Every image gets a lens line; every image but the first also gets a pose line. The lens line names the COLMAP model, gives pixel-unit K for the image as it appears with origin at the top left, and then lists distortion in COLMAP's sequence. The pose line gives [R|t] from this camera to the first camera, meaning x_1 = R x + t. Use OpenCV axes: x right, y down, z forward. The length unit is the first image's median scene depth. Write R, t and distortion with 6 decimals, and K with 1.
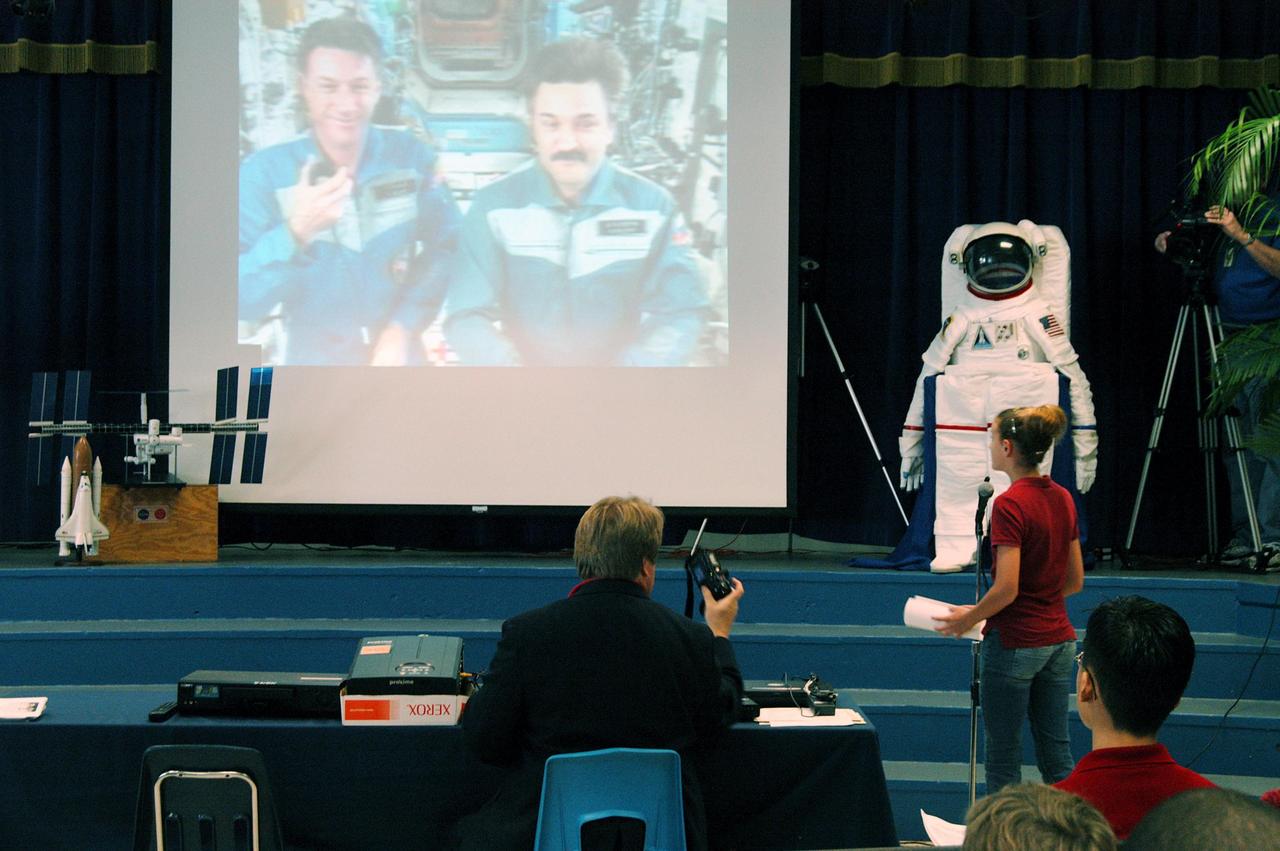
lens RADIAL K [[2099.6, 0, 640.0], [0, 2099.6, 425.5], [0, 0, 1]] dist [0.056969, 0.100548]
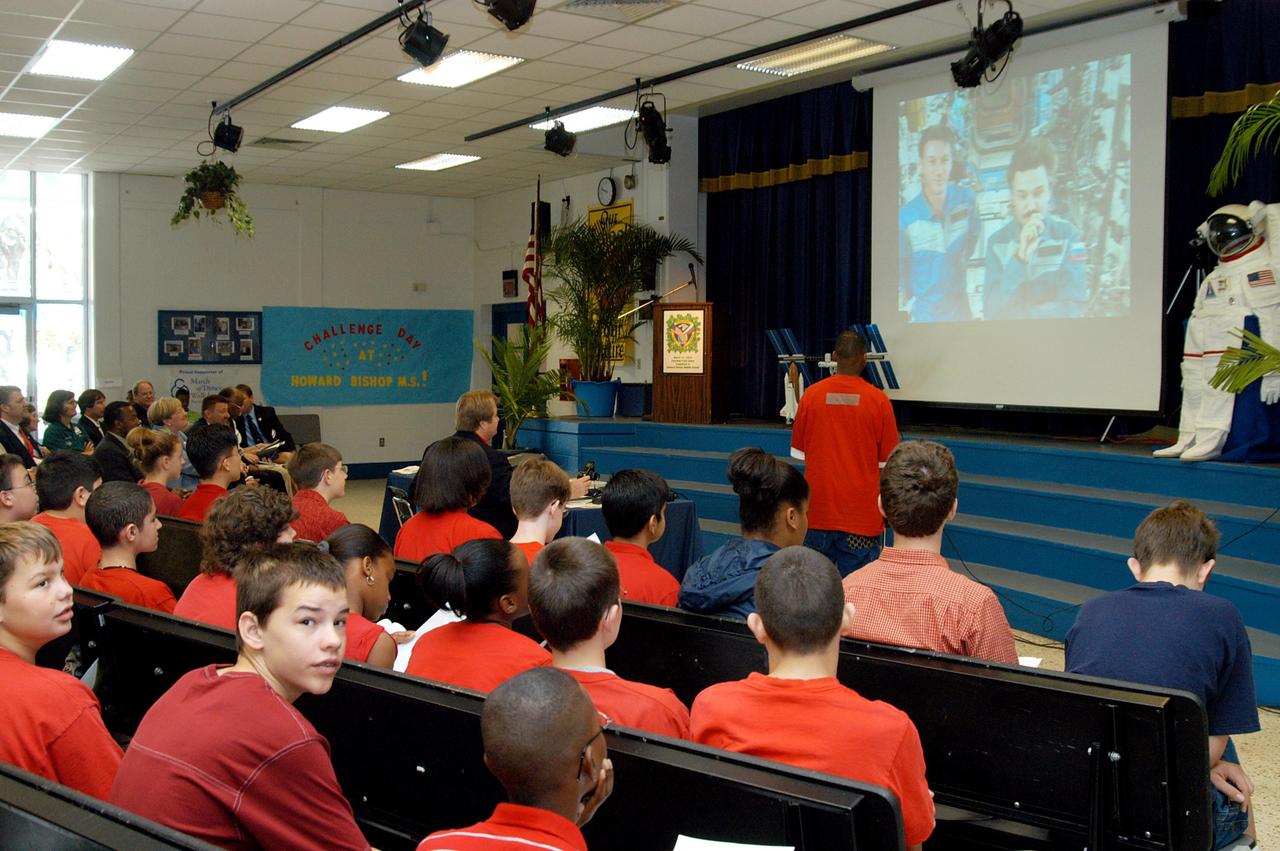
lens RADIAL K [[1328.4, 0, 640.0], [0, 1328.4, 425.5], [0, 0, 1]] dist [-0.153408, 0.154560]
pose [[0.541256, 0.036482, -0.840066, 0.635042], [0.004634, 0.998914, 0.046365, 0.005398], [0.840845, -0.028988, 0.540499, 0.205933]]
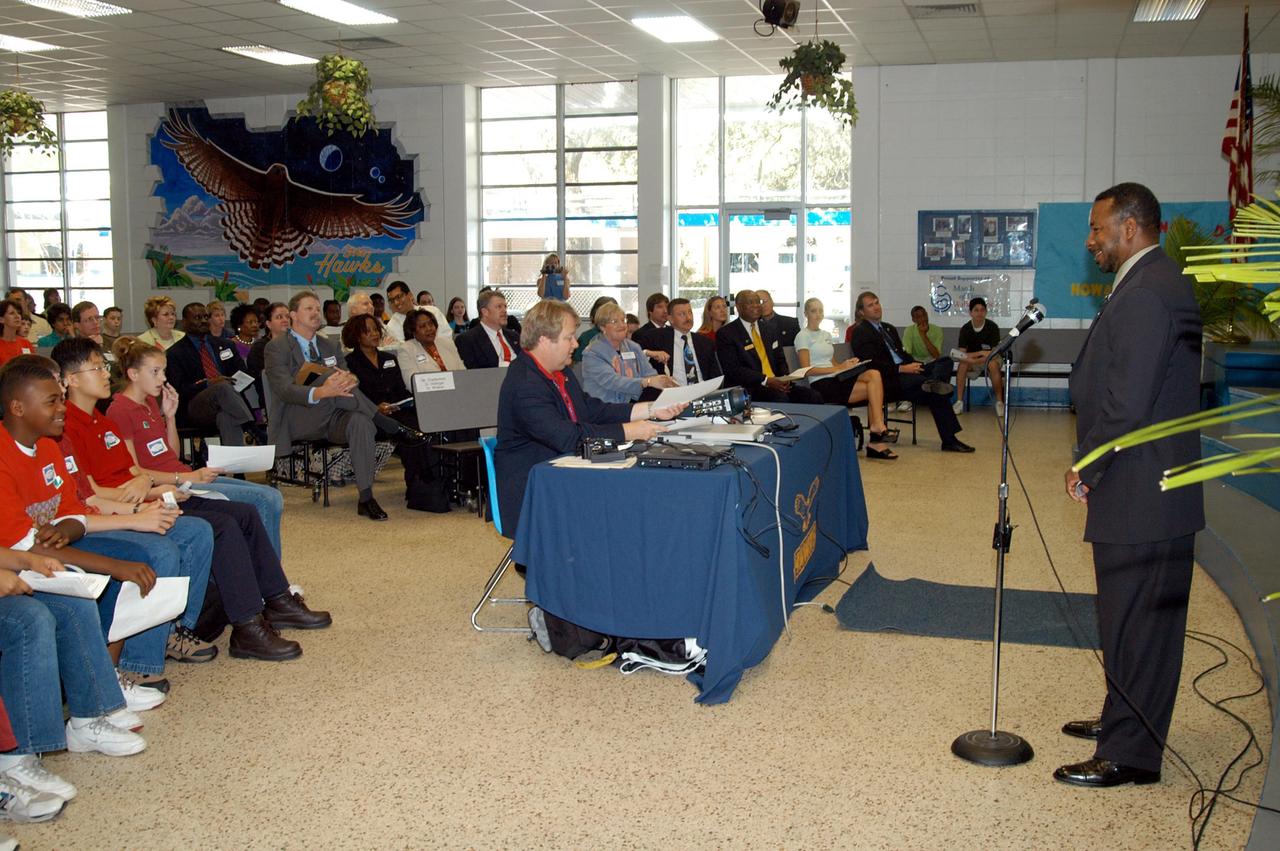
lens RADIAL K [[1328.4, 0, 640.0], [0, 1328.4, 425.5], [0, 0, 1]] dist [-0.153408, 0.154560]
pose [[-0.318903, 0.105794, -0.941864, 0.502933], [0.007634, 0.994005, 0.109066, 0.012064], [0.947757, 0.027591, -0.317799, 0.729133]]
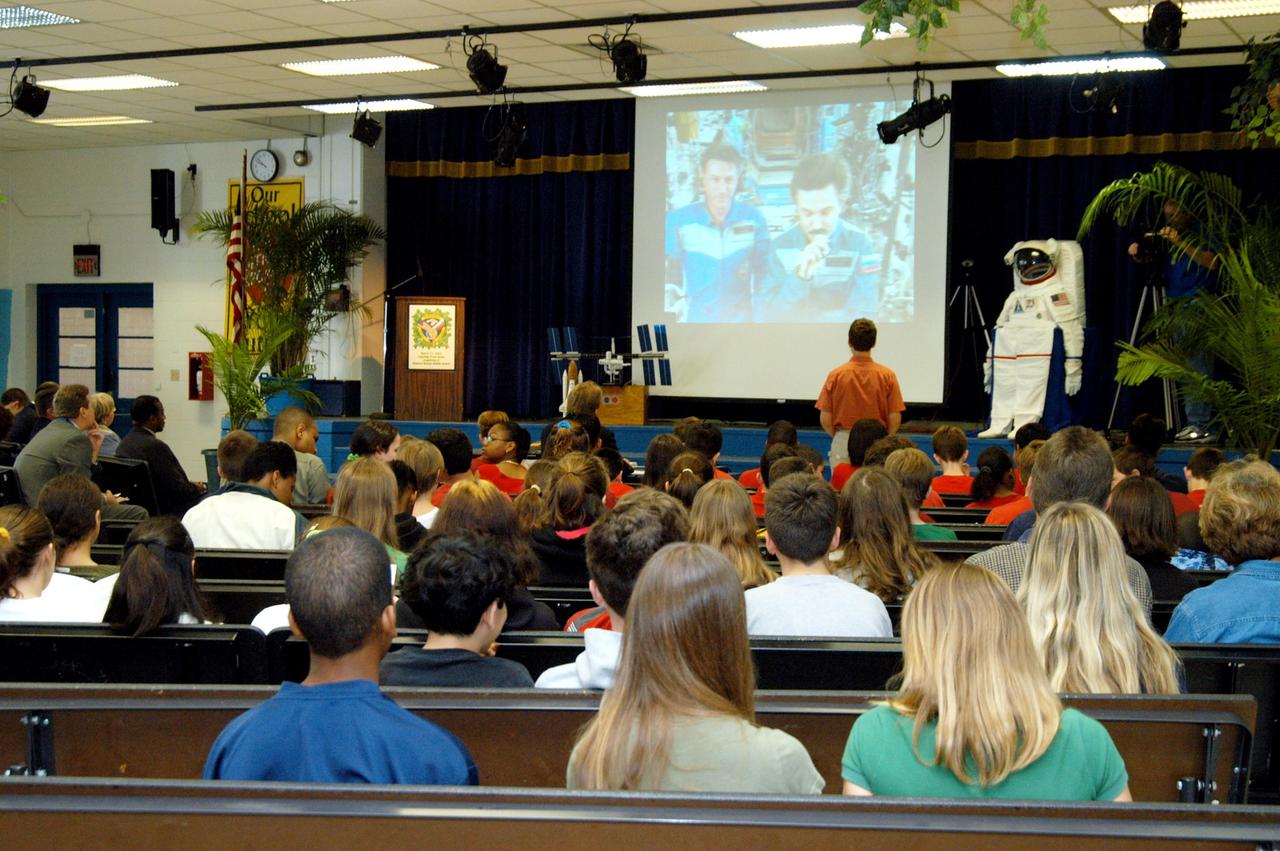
lens RADIAL K [[1890.7, 0, 647.2], [0, 1890.7, 442.0], [0, 0, 1]] dist [-0.048508, 0.217201]
pose [[0.889291, 0.024920, -0.456662, 0.571733], [-0.003760, 0.998879, 0.047187, -0.001734], [0.457326, -0.040246, 0.888388, -0.517910]]
